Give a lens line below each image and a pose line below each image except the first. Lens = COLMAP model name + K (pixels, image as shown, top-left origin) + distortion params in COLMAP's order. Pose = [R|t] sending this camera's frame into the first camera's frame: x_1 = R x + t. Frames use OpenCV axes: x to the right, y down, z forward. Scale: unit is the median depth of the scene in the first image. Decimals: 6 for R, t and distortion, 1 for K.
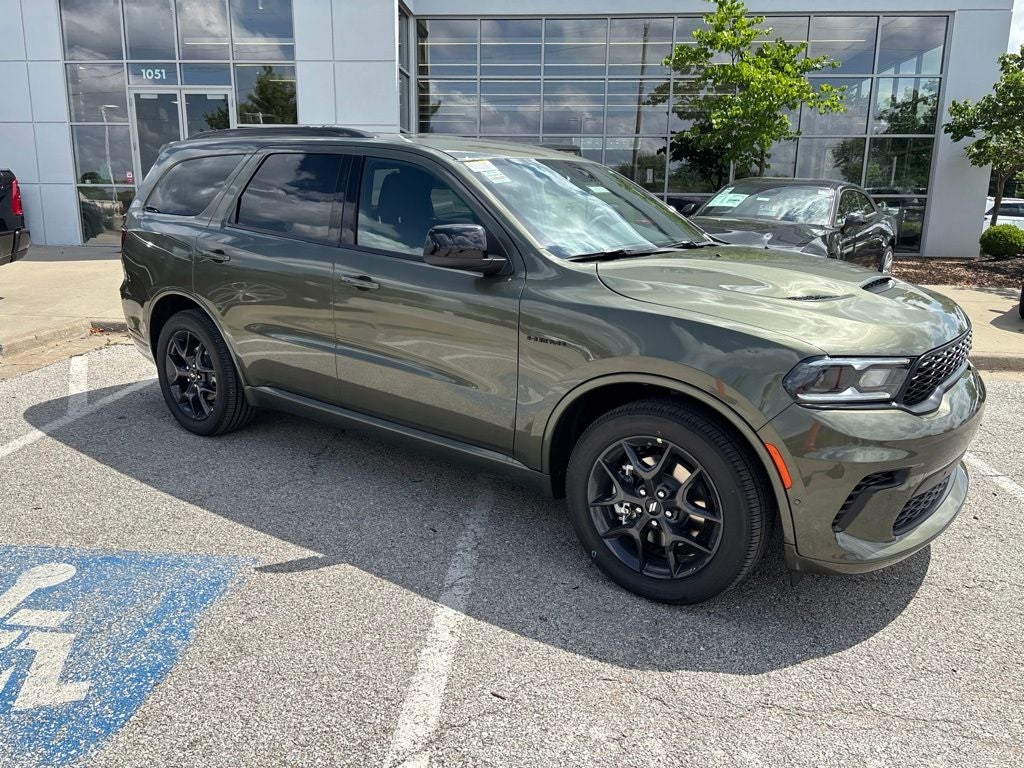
lens RADIAL K [[781.6, 0, 509.2], [0, 781.6, 390.0], [0, 0, 1]] dist [0.050848, -0.062158]
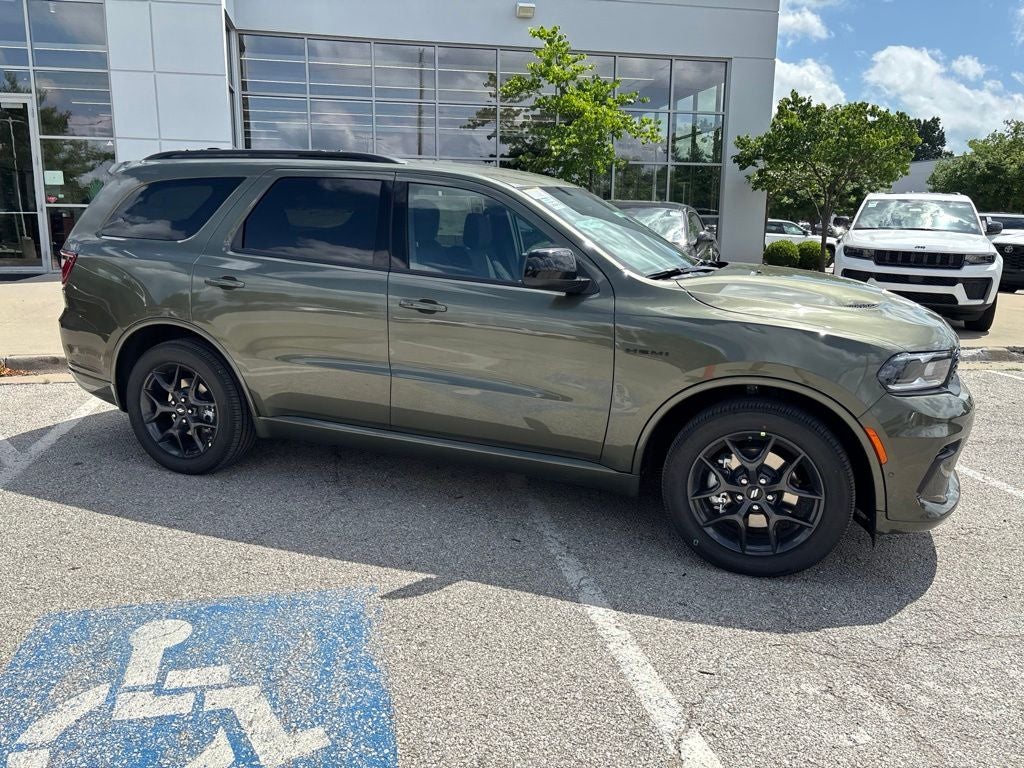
lens RADIAL K [[781.6, 0, 509.1], [0, 781.6, 375.5], [0, 0, 1]] dist [0.050848, -0.062158]
pose [[0.958528, -0.055539, 0.279534, -0.425146], [0.066363, 0.997362, -0.029397, -0.009634], [-0.277164, 0.046728, 0.959686, -0.000975]]
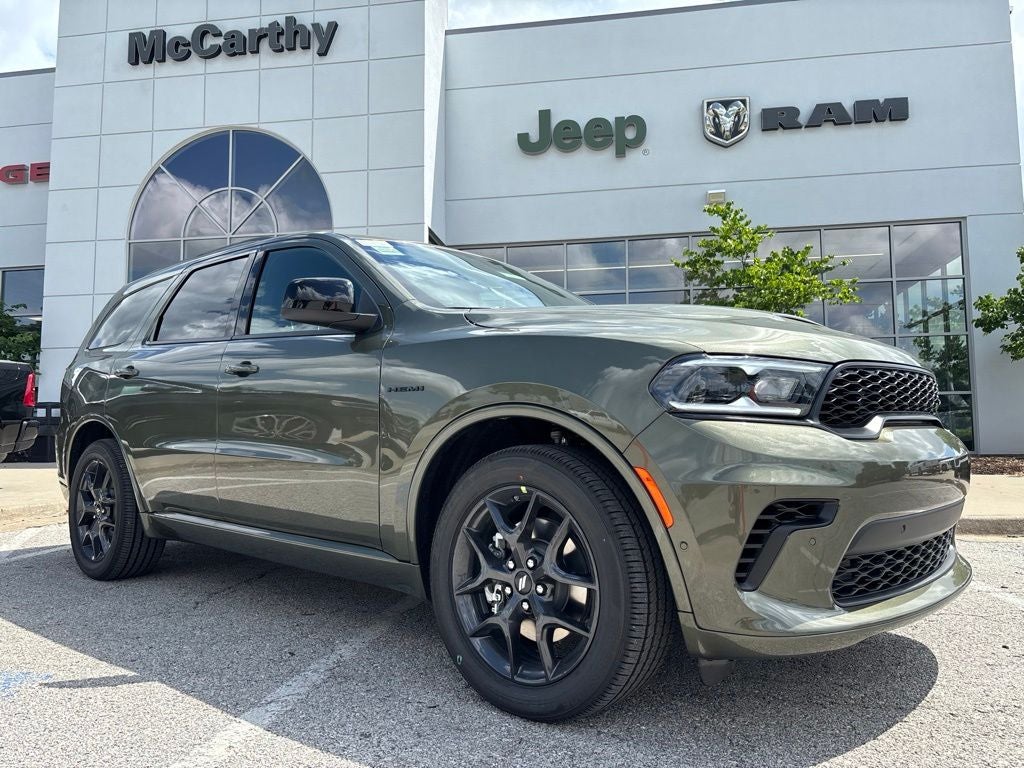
lens RADIAL K [[781.6, 0, 508.6], [0, 781.6, 389.0], [0, 0, 1]] dist [0.050848, -0.062158]
pose [[0.996455, -0.026068, -0.079986, 0.215709], [0.000540, 0.952740, -0.303787, 0.184437], [0.084125, 0.302667, 0.949377, 0.195114]]
